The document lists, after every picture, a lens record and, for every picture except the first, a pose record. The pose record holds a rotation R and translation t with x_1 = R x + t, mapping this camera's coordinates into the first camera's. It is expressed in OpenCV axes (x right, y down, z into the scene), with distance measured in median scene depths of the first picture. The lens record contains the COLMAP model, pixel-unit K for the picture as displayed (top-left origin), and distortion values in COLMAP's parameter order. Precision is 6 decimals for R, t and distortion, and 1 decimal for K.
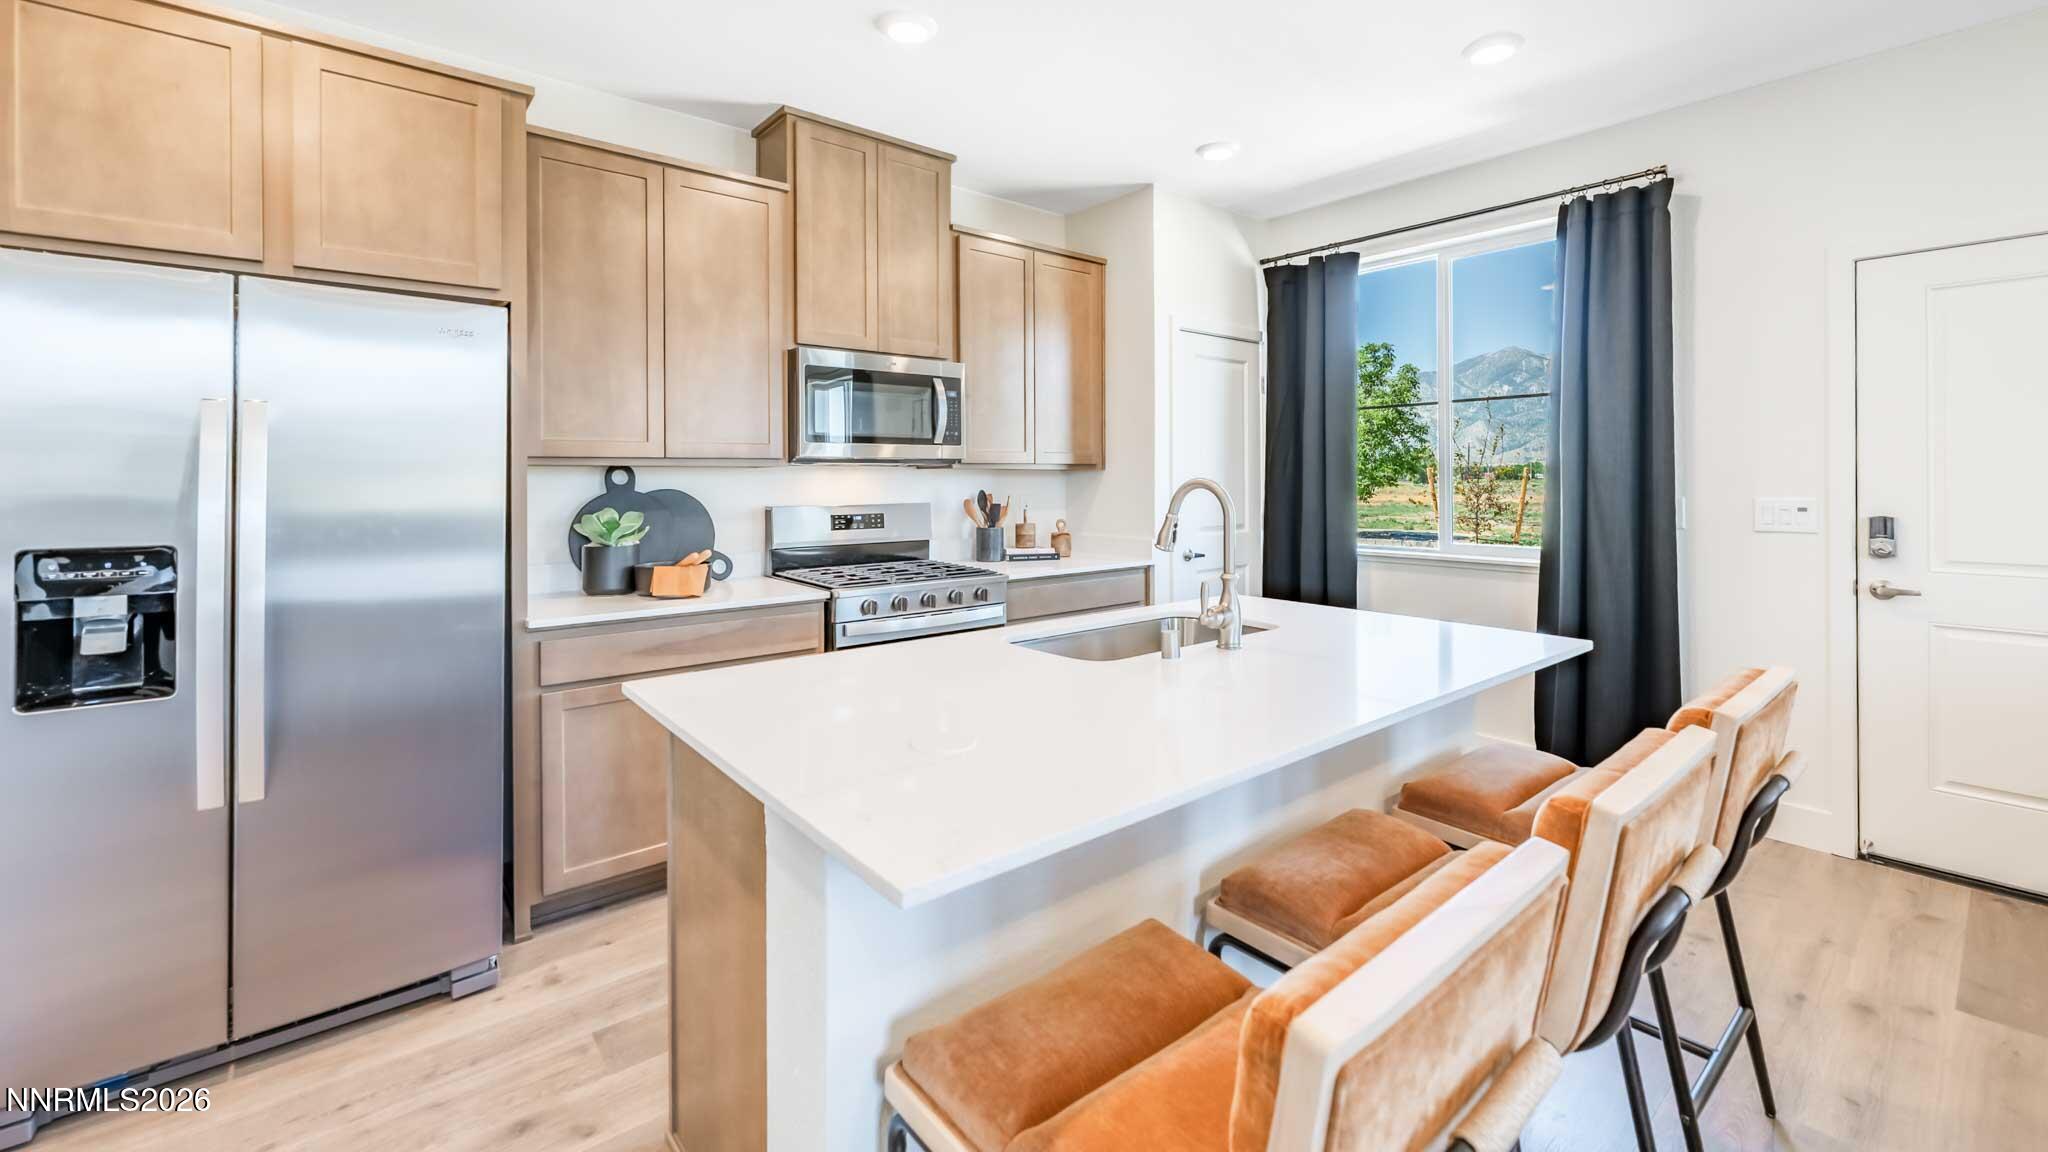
lens RADIAL K [[844.6, 0, 1026.5], [0, 844.6, 471.3], [0, 0, 1]] dist [0.002880, 0.000010]
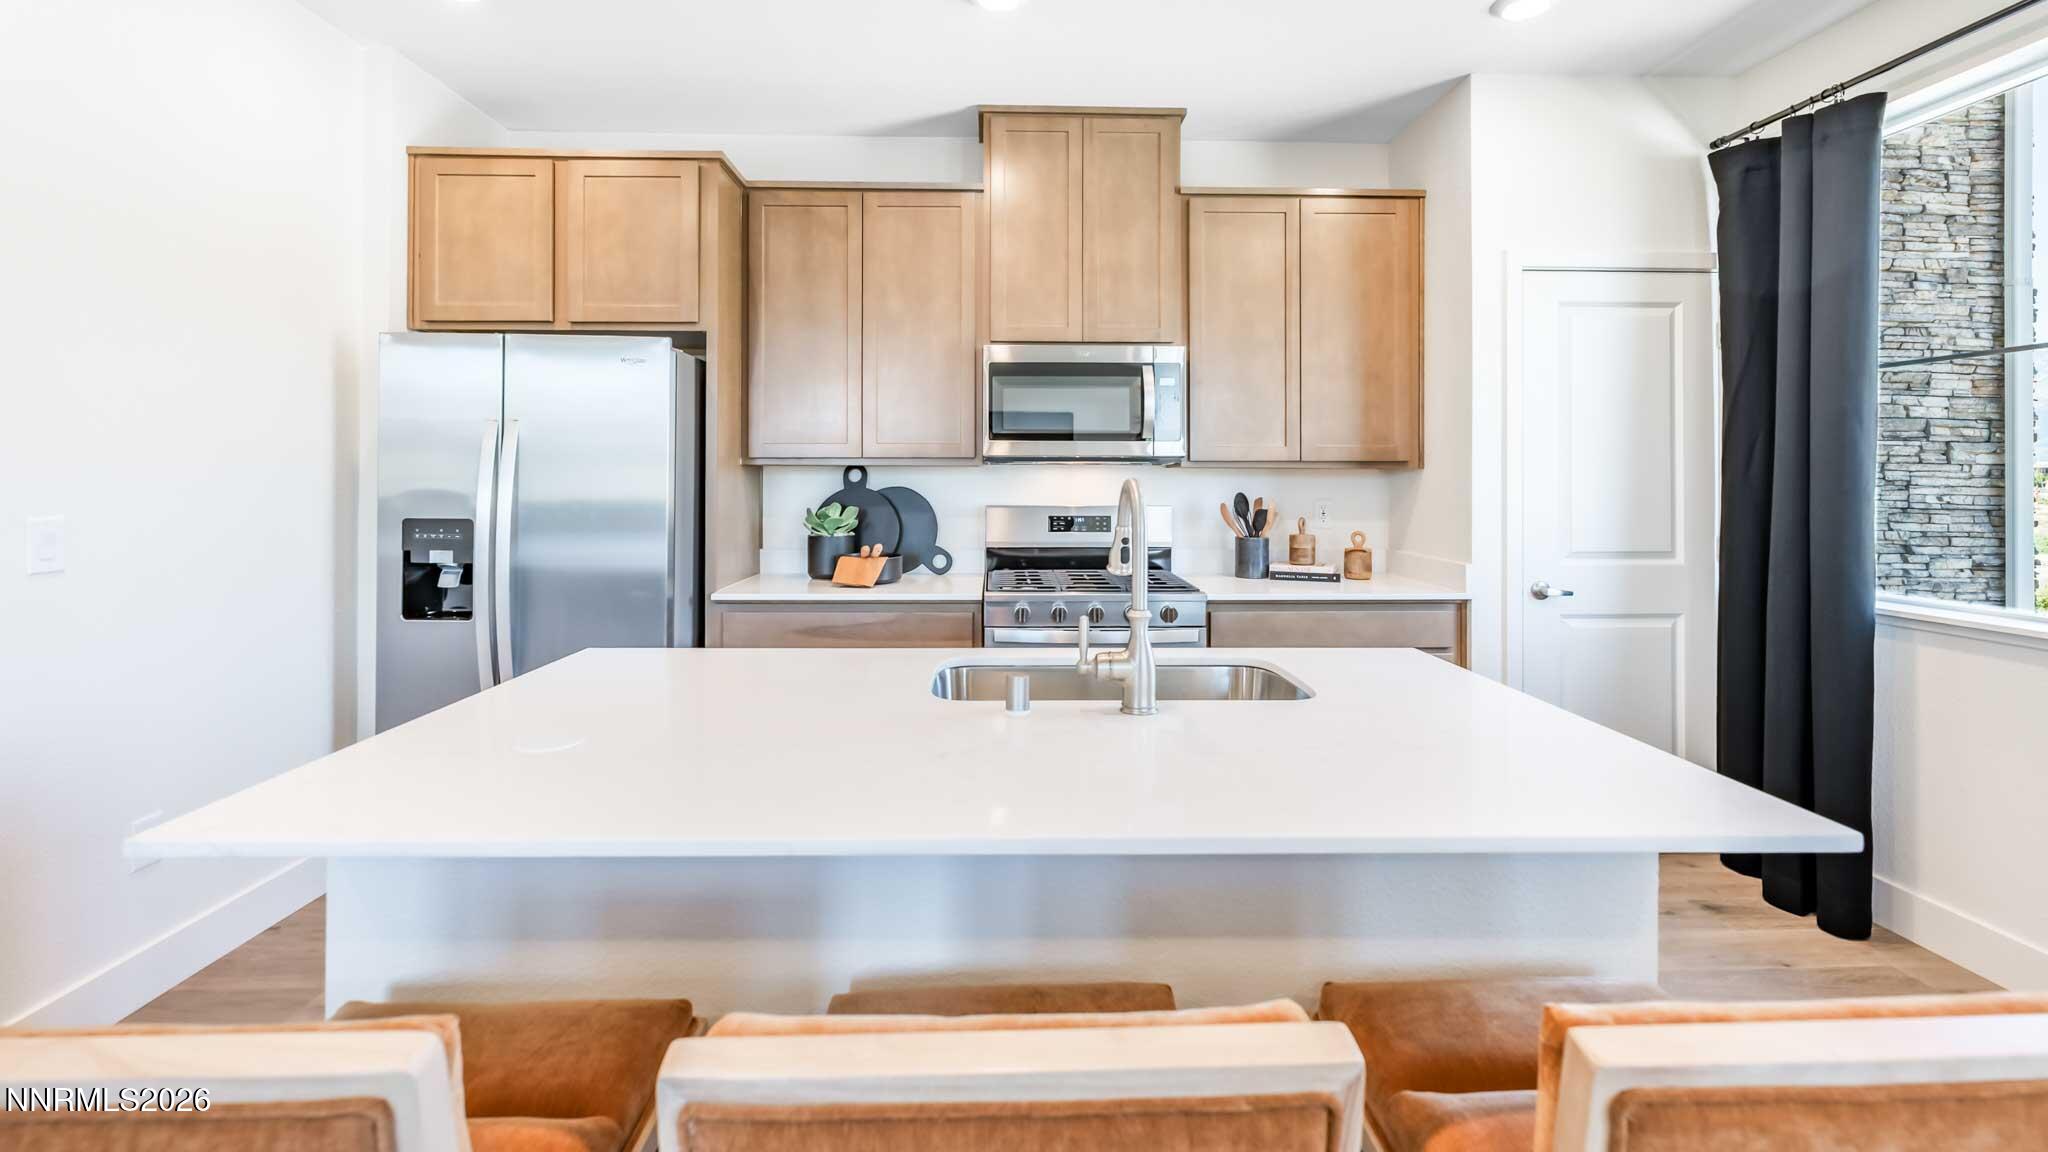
lens RADIAL K [[869.7, 0, 1018.7], [0, 869.7, 470.9], [0, 0, 1]] dist [-0.001696, -0.000136]
pose [[0.785576, -0.000197, -0.618765, 0.336652], [-0.000513, 0.999999, -0.000969, 0.001475], [0.618765, 0.001078, 0.785575, 0.189515]]
